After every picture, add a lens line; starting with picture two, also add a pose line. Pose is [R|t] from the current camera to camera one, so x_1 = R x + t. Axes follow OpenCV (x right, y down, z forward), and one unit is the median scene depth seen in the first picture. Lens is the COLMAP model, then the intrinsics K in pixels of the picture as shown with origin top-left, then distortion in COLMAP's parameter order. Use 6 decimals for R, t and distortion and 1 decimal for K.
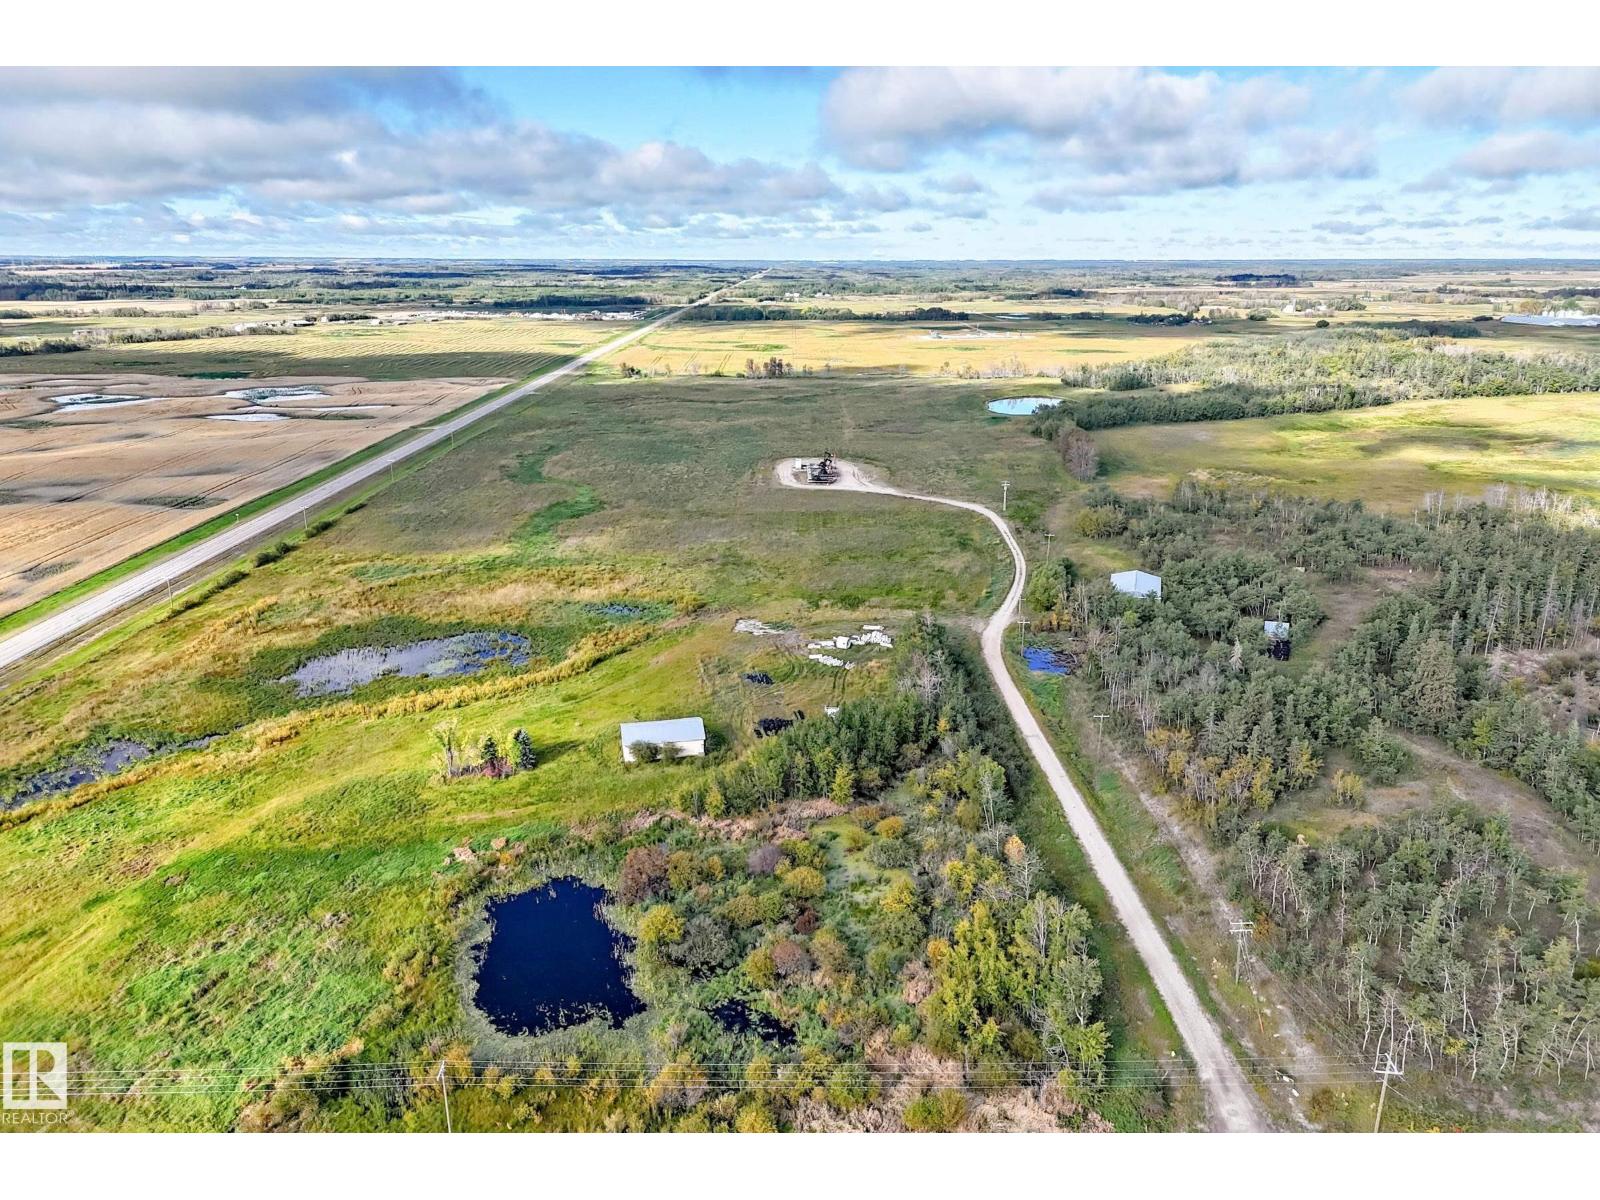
lens RADIAL K [[1168.4, 0, 800.0], [0, 1168.4, 600.0], [0, 0, 1]] dist [0.074192, -0.066420]
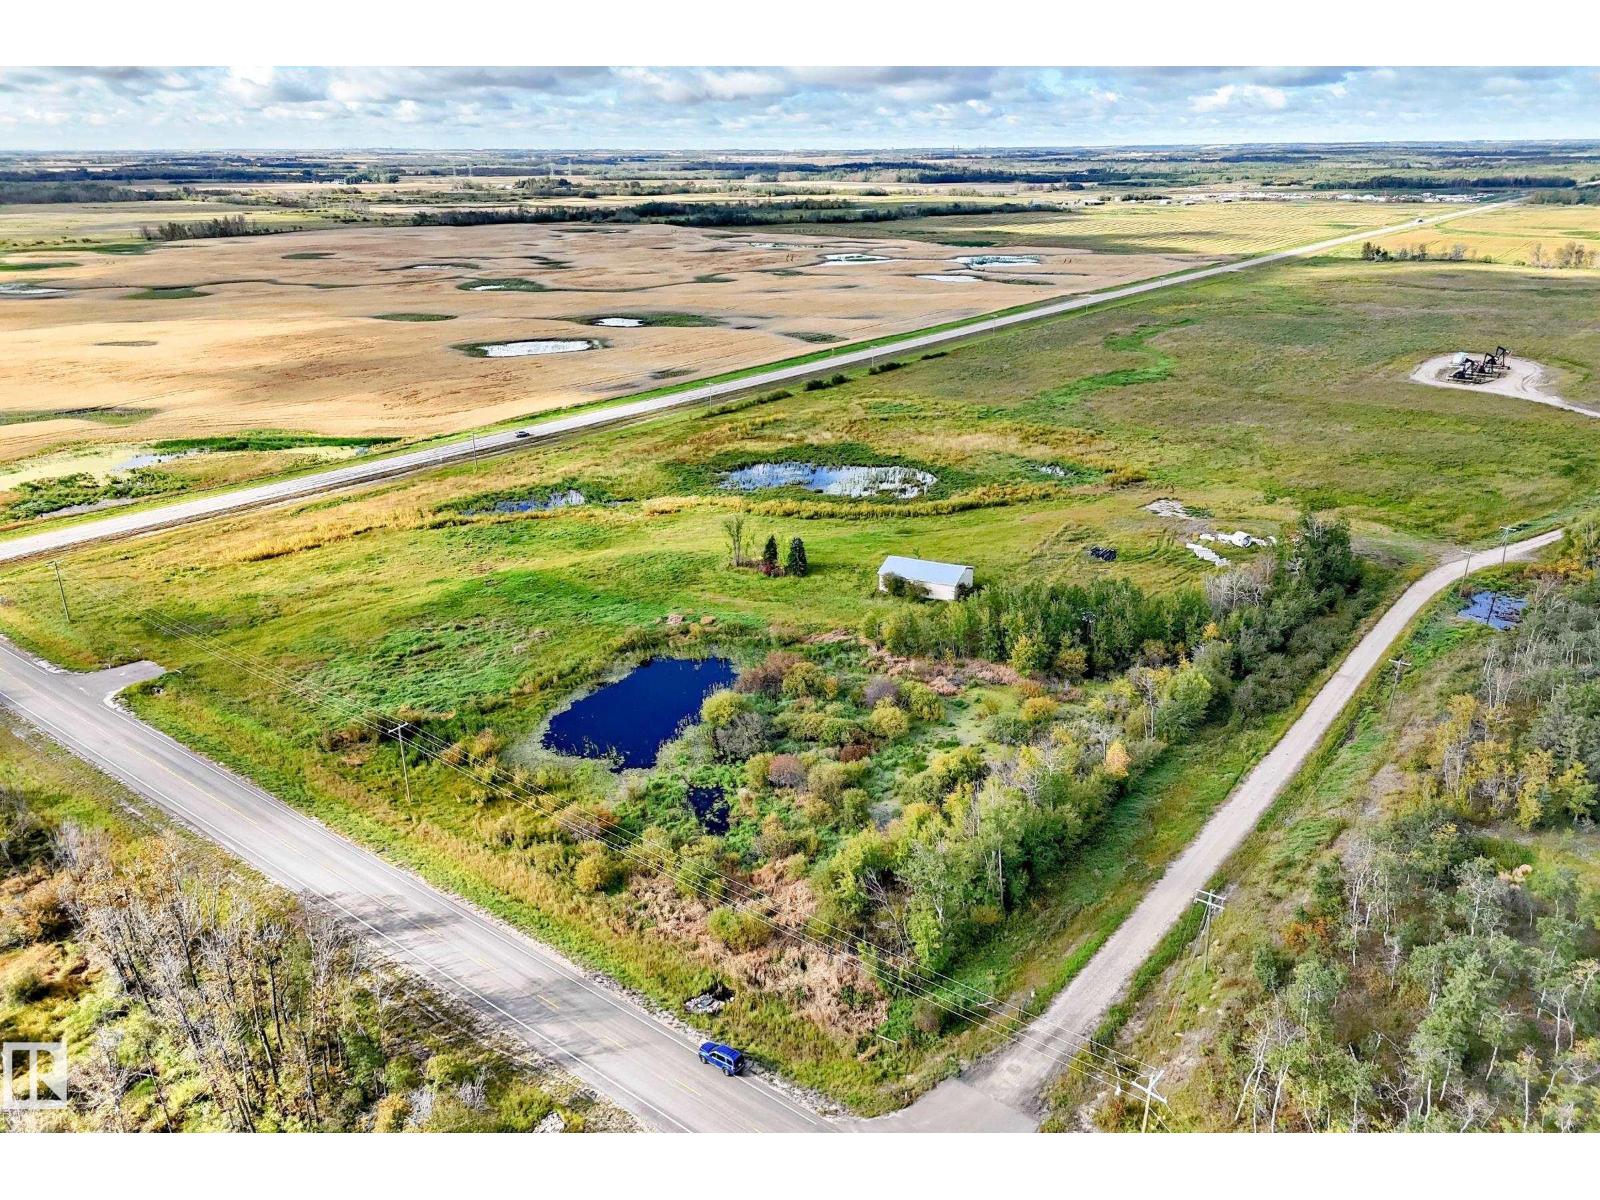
lens RADIAL K [[1168.4, 0, 800.0], [0, 1168.4, 600.0], [0, 0, 1]] dist [0.074192, -0.066420]
pose [[0.781289, 0.219233, -0.584401, 0.312069], [-0.168849, 0.975612, 0.140258, 0.014329], [0.600898, -0.010906, 0.799251, 0.128323]]
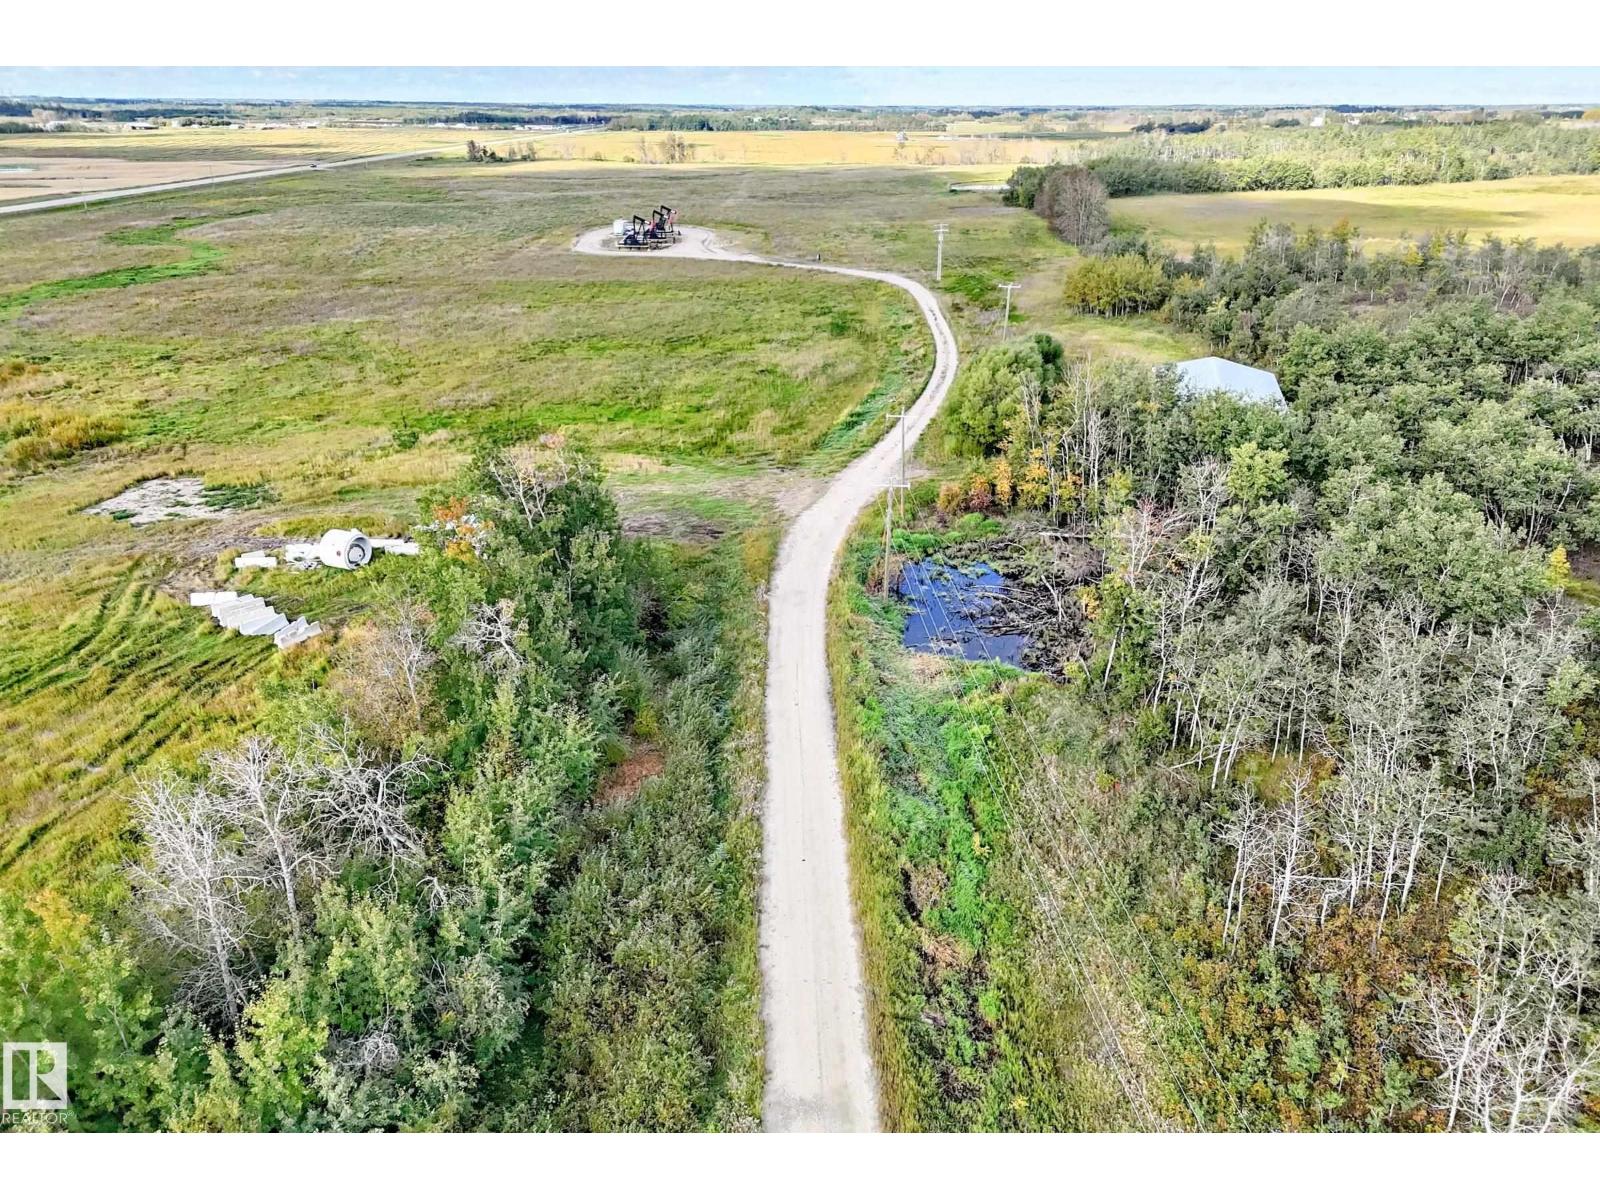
lens RADIAL K [[1168.4, 0, 800.0], [0, 1168.4, 600.0], [0, 0, 1]] dist [0.074192, -0.066420]
pose [[0.999934, -0.003045, 0.011114, 0.166696], [0.001767, 0.993566, 0.113237, 0.014591], [-0.011388, -0.113209, 0.993506, 0.709648]]
